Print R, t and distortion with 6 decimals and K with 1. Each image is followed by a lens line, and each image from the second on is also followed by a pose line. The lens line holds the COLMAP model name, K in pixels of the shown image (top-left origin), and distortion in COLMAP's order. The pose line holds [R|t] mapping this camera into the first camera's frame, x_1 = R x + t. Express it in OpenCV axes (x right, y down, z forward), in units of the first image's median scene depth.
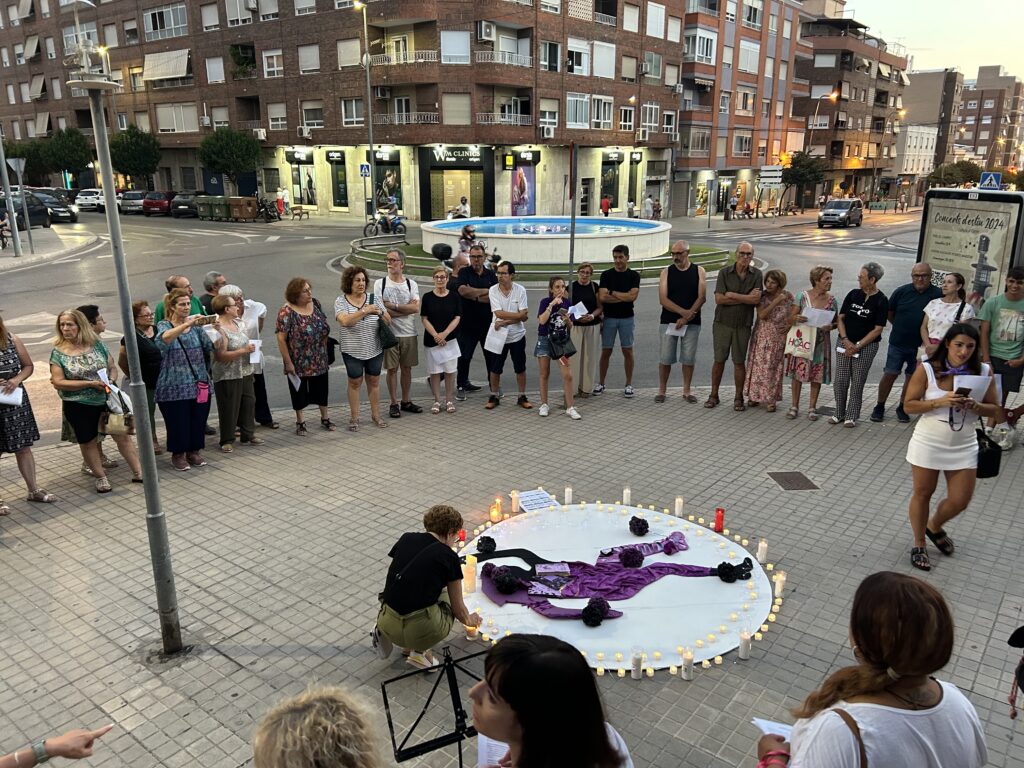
lens RADIAL K [[772.0, 0, 510.2], [0, 772.0, 379.8], [0, 0, 1]] dist [0.047204, -0.043901]
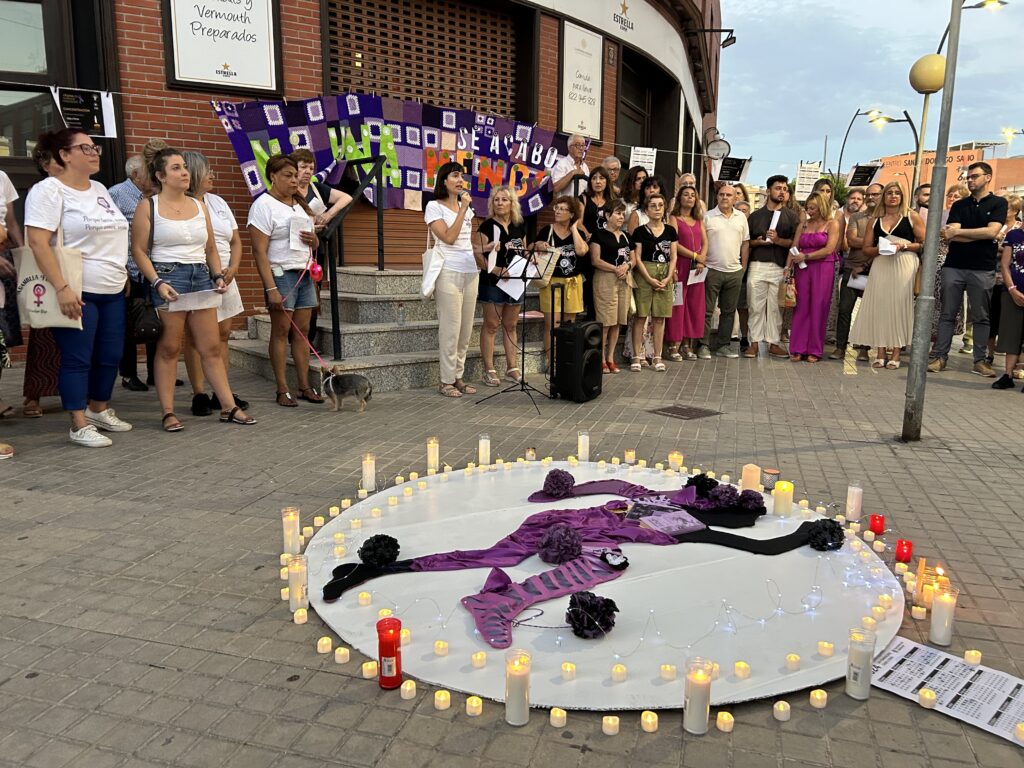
lens RADIAL K [[772.0, 0, 510.2], [0, 772.0, 379.8], [0, 0, 1]] dist [0.047204, -0.043901]
pose [[-0.928333, 0.056179, -0.367480, 0.256145], [-0.105977, 0.907503, 0.406457, -0.045634], [0.356324, 0.416272, -0.836511, 0.947145]]
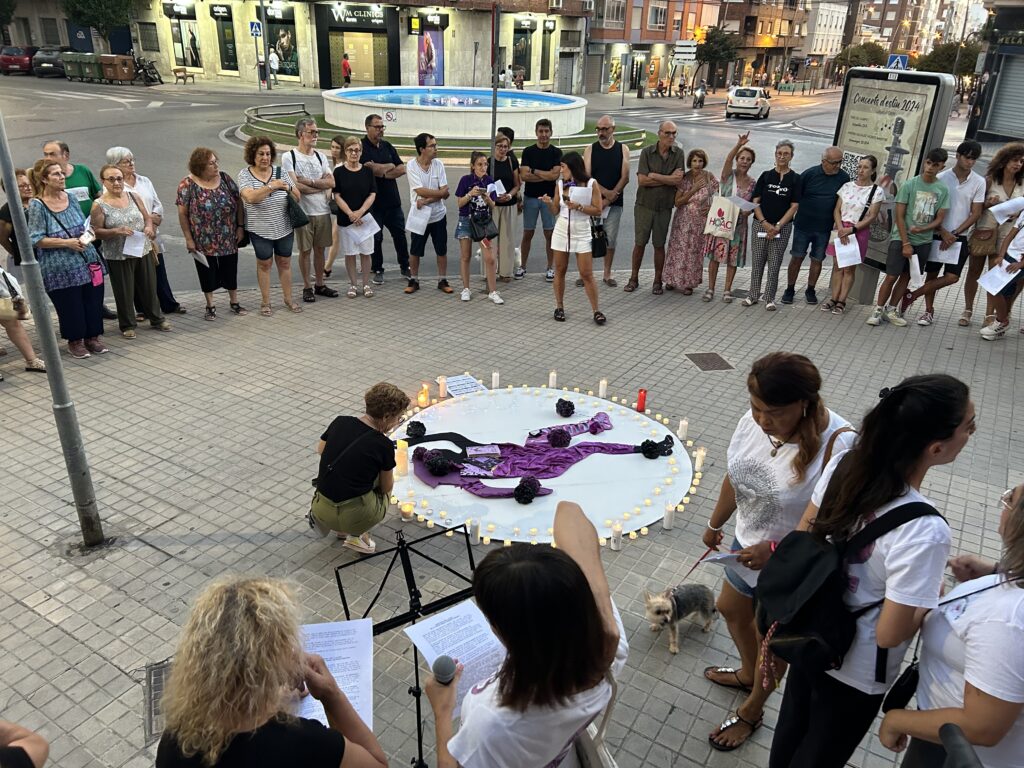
lens RADIAL K [[770.6, 0, 509.6], [0, 770.6, 385.9], [0, 0, 1]] dist [0.063633, -0.066333]
pose [[0.993276, -0.015556, 0.114721, -0.016903], [-0.002514, 0.987799, 0.155712, 0.001964], [-0.115743, -0.154953, 0.981118, 0.012684]]
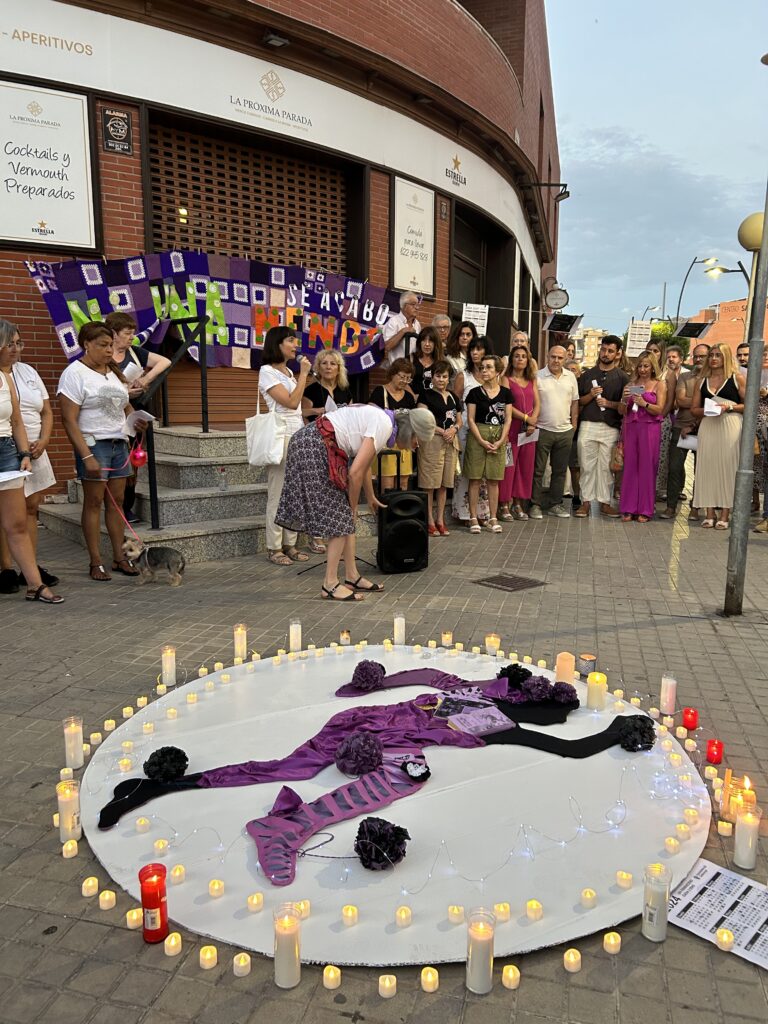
lens RADIAL K [[772.0, 0, 386.4], [0, 772.0, 510.8], [0, 0, 1]] dist [0.047204, -0.043901]
pose [[-0.914394, 0.058122, -0.400631, 0.227264], [-0.113344, 0.913303, 0.391192, -0.065138], [0.388634, 0.403113, -0.828531, 0.931887]]
